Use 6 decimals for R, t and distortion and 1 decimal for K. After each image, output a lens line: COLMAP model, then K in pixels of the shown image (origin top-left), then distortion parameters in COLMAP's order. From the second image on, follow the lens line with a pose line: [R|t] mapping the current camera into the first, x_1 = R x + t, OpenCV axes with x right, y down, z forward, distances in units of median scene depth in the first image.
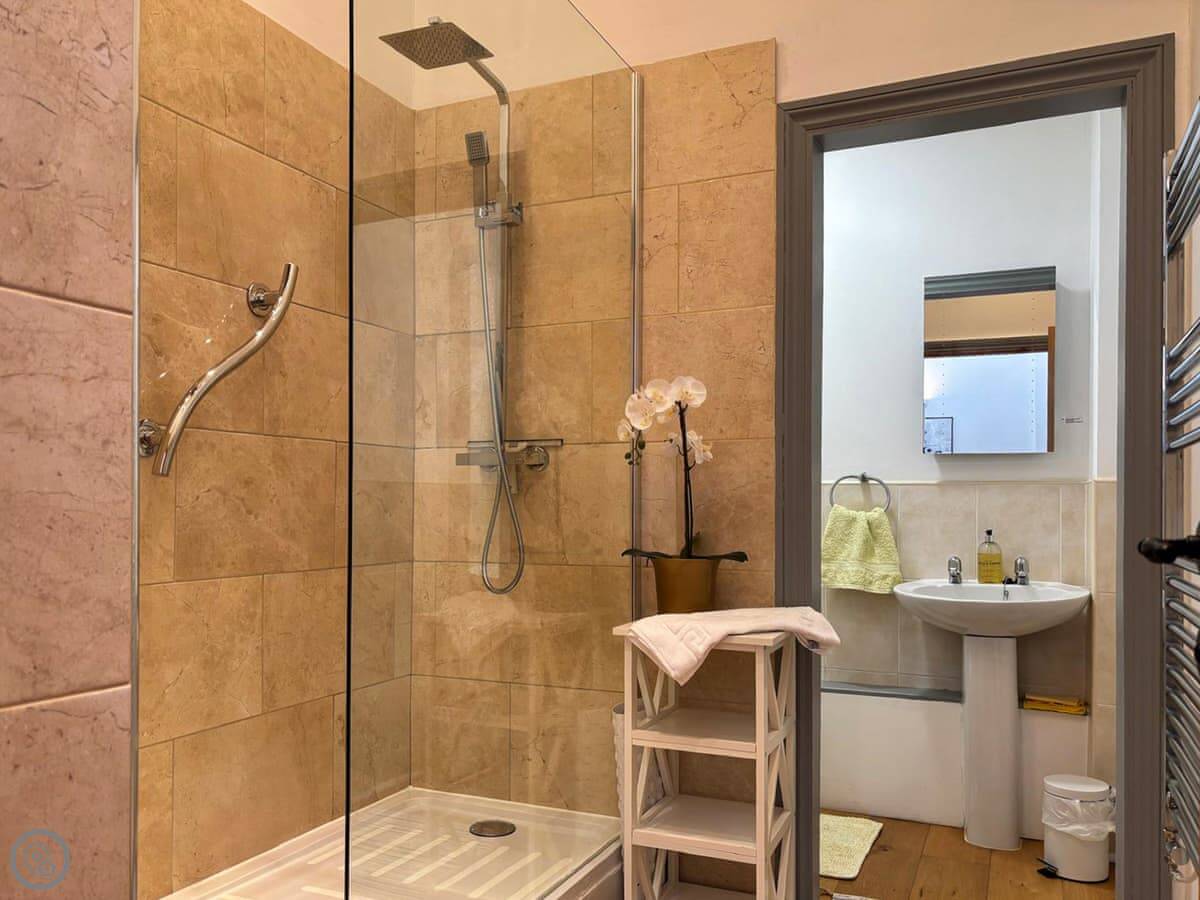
lens RADIAL K [[927.5, 0, 600.0], [0, 927.5, 450.0], [0, 0, 1]] dist [0.005928, 0.003927]
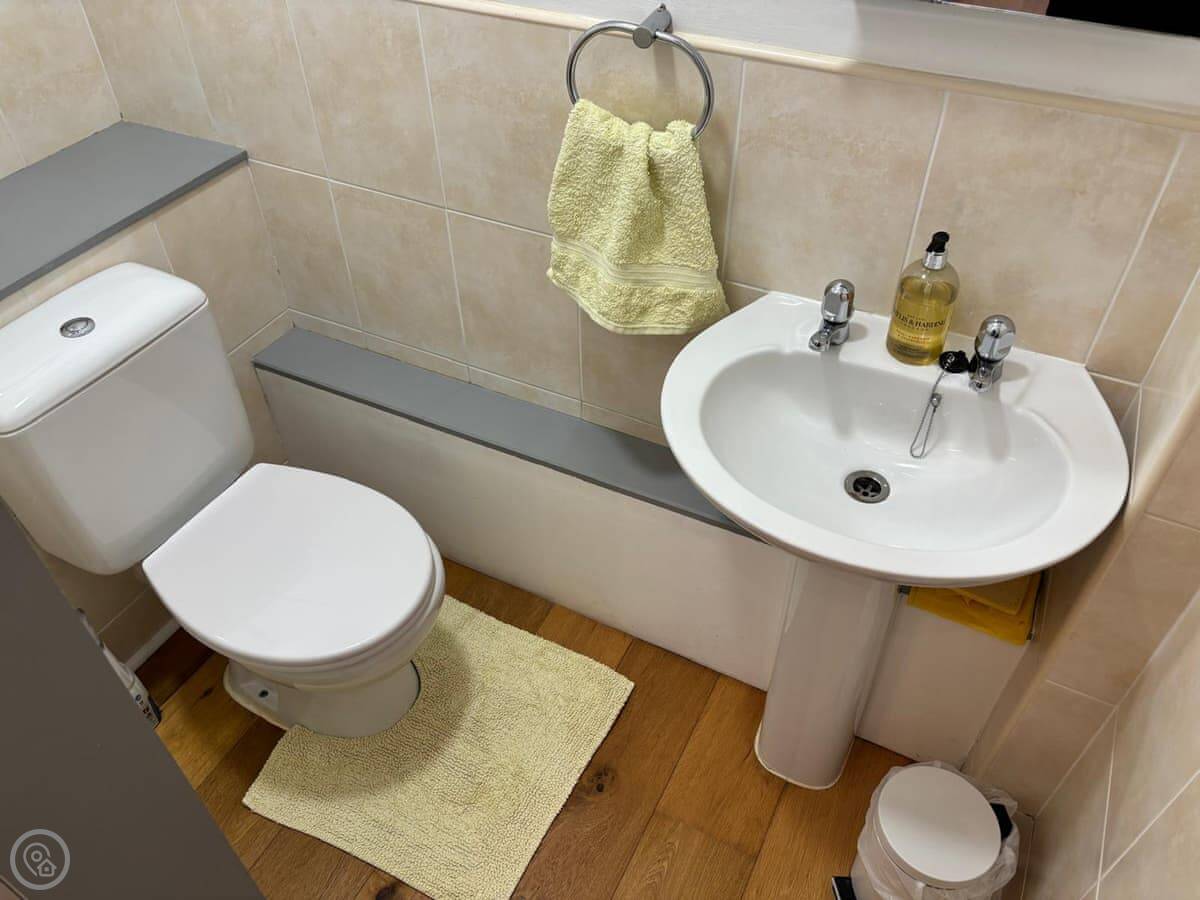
lens RADIAL K [[927.5, 0, 600.0], [0, 927.5, 450.0], [0, 0, 1]] dist [0.005928, 0.003927]
pose [[0.998897, 0.000345, -0.046943, 0.290764], [0.033928, 0.685827, 0.726973, -0.124821], [0.032446, -0.727764, 0.685060, 0.656963]]
